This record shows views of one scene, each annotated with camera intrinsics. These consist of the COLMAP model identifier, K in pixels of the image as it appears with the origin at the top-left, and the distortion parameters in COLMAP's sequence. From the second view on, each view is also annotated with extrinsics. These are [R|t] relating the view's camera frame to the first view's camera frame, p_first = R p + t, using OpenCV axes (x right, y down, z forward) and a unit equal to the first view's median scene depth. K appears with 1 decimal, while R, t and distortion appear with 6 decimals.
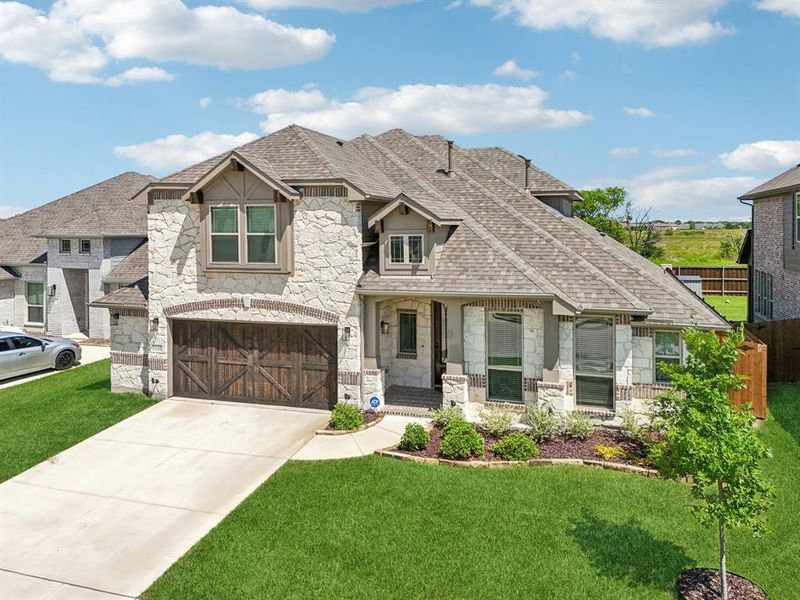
lens RADIAL K [[569.8, 0, 398.8], [0, 569.8, 214.6], [0, 0, 1]] dist [0.006301, 0.004874]
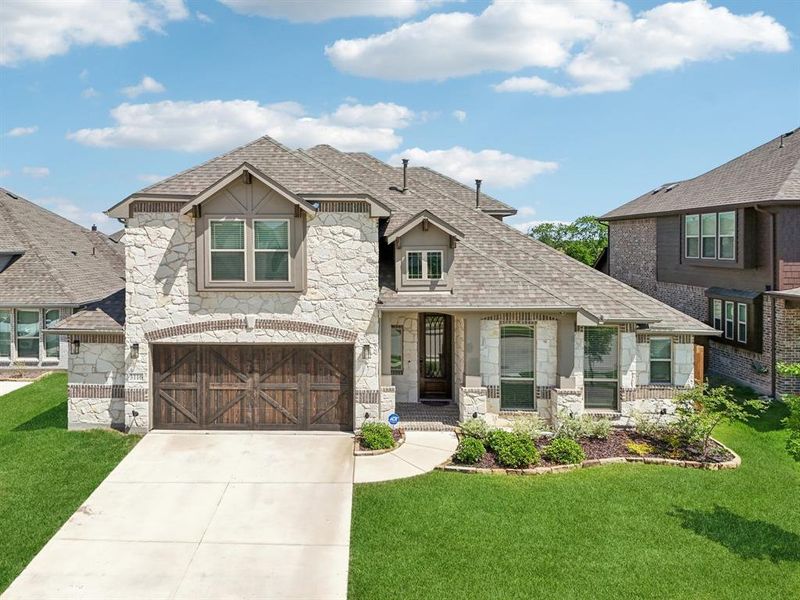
lens RADIAL K [[572.8, 0, 301.7], [0, 572.8, 231.3], [0, 0, 1]] dist [0.010472, -0.000298]
pose [[0.971596, 0.008045, 0.236508, -0.431746], [-0.007478, 0.999967, -0.003294, 0.005388], [-0.236527, 0.001431, 0.971624, 0.064784]]
